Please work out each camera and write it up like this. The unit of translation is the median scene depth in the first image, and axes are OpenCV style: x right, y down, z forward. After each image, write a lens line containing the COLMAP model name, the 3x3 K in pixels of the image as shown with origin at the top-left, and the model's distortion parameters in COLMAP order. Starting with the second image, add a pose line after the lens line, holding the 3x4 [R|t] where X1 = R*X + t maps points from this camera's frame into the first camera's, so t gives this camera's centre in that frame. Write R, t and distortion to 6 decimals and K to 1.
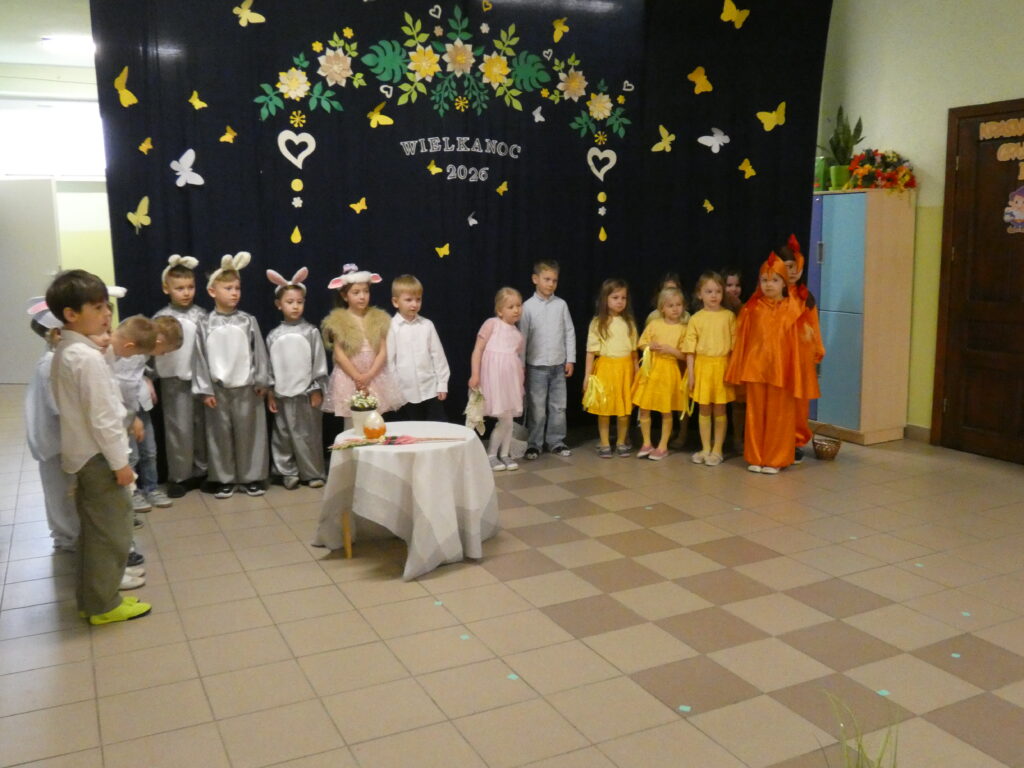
lens RADIAL K [[936.7, 0, 512.0], [0, 936.7, 384.0], [0, 0, 1]] dist [-0.031359, 0.014941]
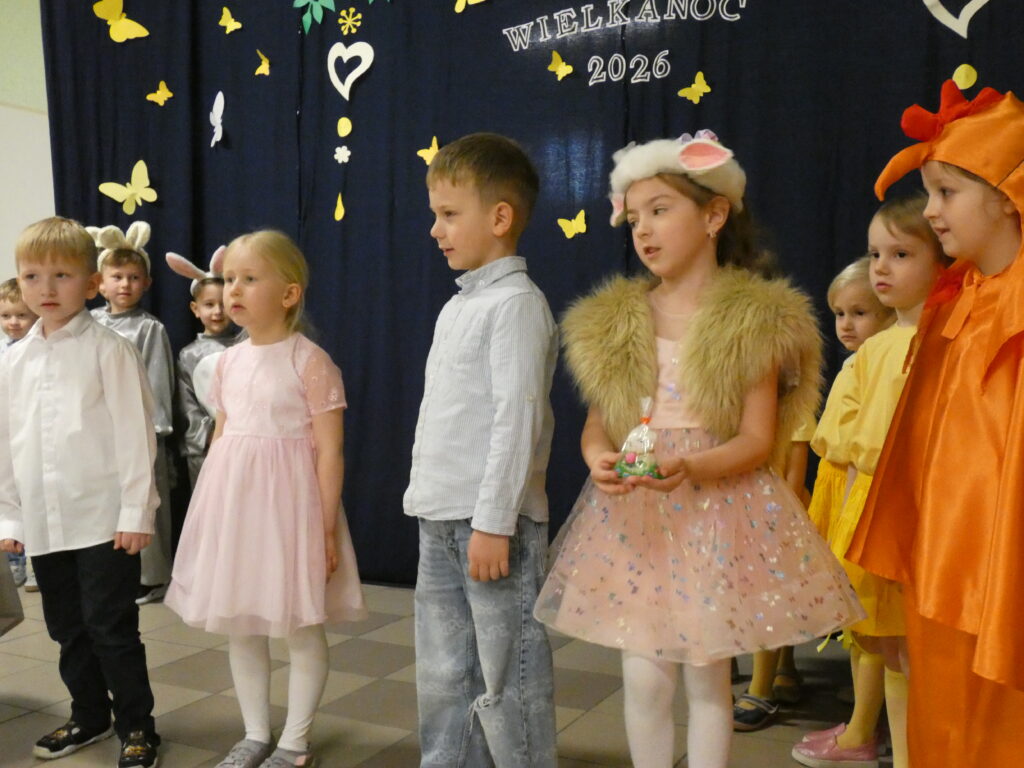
lens RADIAL K [[1072.3, 0, 517.0], [0, 1072.3, 367.9], [0, 0, 1]] dist [0.006093, 0.001711]
pose [[0.589558, 0.028223, -0.807233, 0.393223], [-0.135971, 0.988595, -0.064741, -0.023812], [0.796199, 0.147929, 0.586672, 0.661393]]
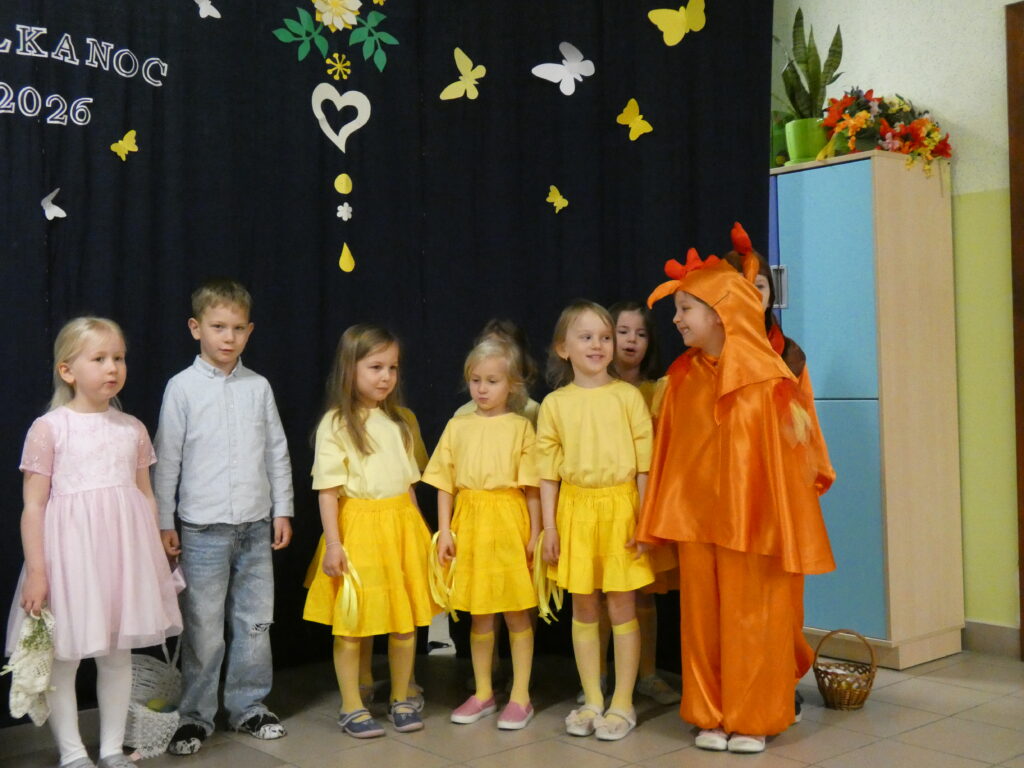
lens RADIAL K [[1261.9, 0, 517.7], [0, 1261.9, 373.3], [0, 0, 1]] dist [0.038698, -0.074801]
pose [[0.973065, -0.006465, 0.230439, 0.034515], [0.045785, 0.985114, -0.165695, 0.013891], [-0.225937, 0.171782, 0.958876, 0.395984]]
